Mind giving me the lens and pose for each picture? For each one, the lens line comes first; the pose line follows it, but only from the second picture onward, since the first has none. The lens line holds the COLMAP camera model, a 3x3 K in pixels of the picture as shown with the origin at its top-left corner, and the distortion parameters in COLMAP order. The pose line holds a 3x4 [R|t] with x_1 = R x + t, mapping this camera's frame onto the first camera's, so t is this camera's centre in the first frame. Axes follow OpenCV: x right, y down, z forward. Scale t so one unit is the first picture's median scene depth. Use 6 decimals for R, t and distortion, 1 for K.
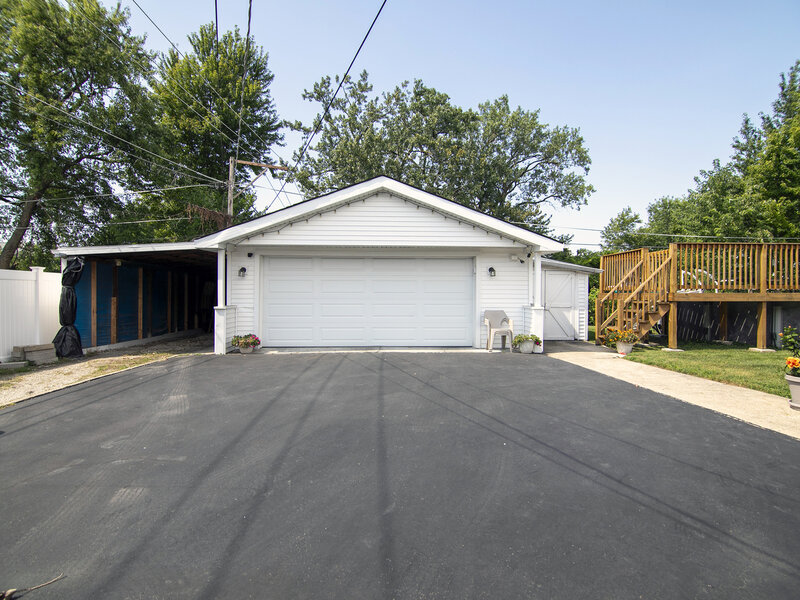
lens RADIAL K [[399.8, 0, 400.3], [0, 399.8, 297.4], [0, 0, 1]] dist [0.000444, -0.009886]
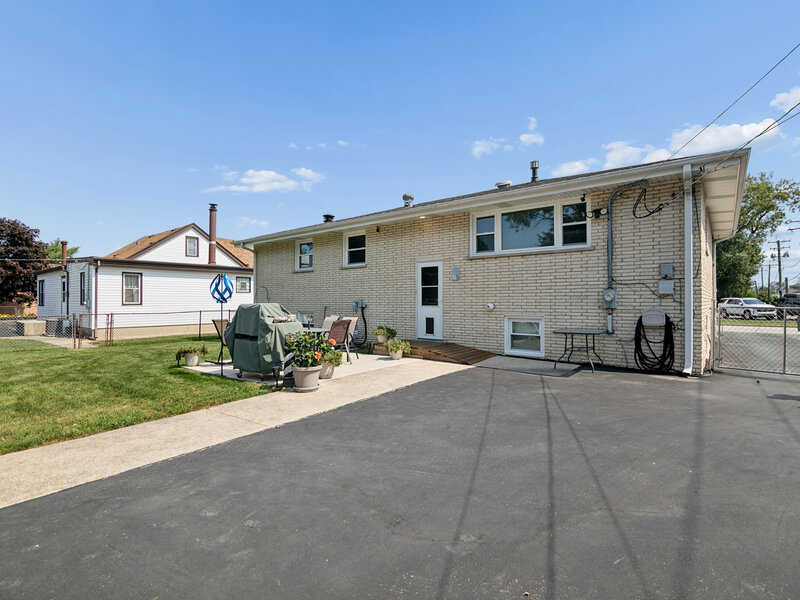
lens RADIAL K [[399.8, 0, 400.3], [0, 399.8, 297.4], [0, 0, 1]] dist [0.000444, -0.009886]
pose [[-0.752955, 0.008425, 0.658018, -0.056116], [0.010311, 0.999946, -0.001005, -0.014953], [-0.657992, 0.006028, -0.753001, 0.855563]]
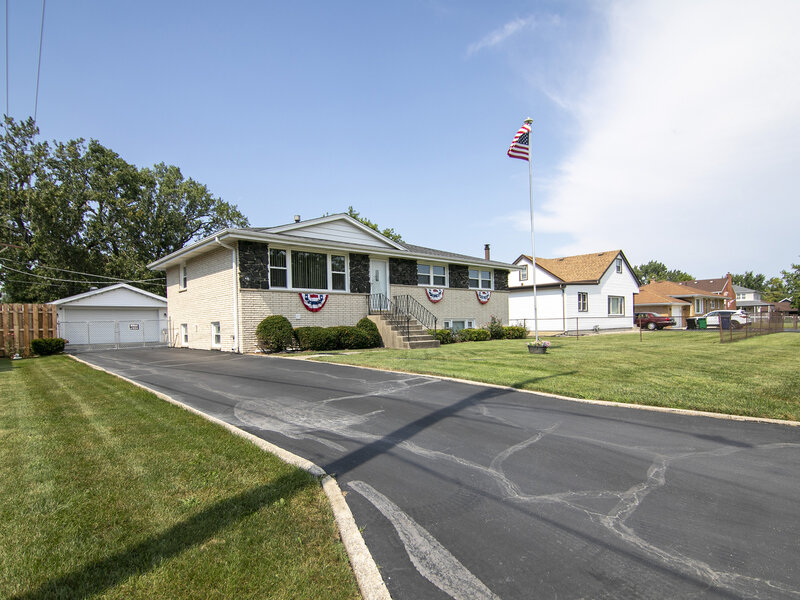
lens RADIAL K [[448.5, 0, 412.7], [0, 448.5, 327.5], [0, 0, 1]] dist [-0.018959, 0.000653]
pose [[0.755271, -0.021937, 0.655046, -0.535512], [0.029793, 0.999556, -0.000877, 0.082560], [-0.654735, 0.020178, 0.755589, -2.623015]]
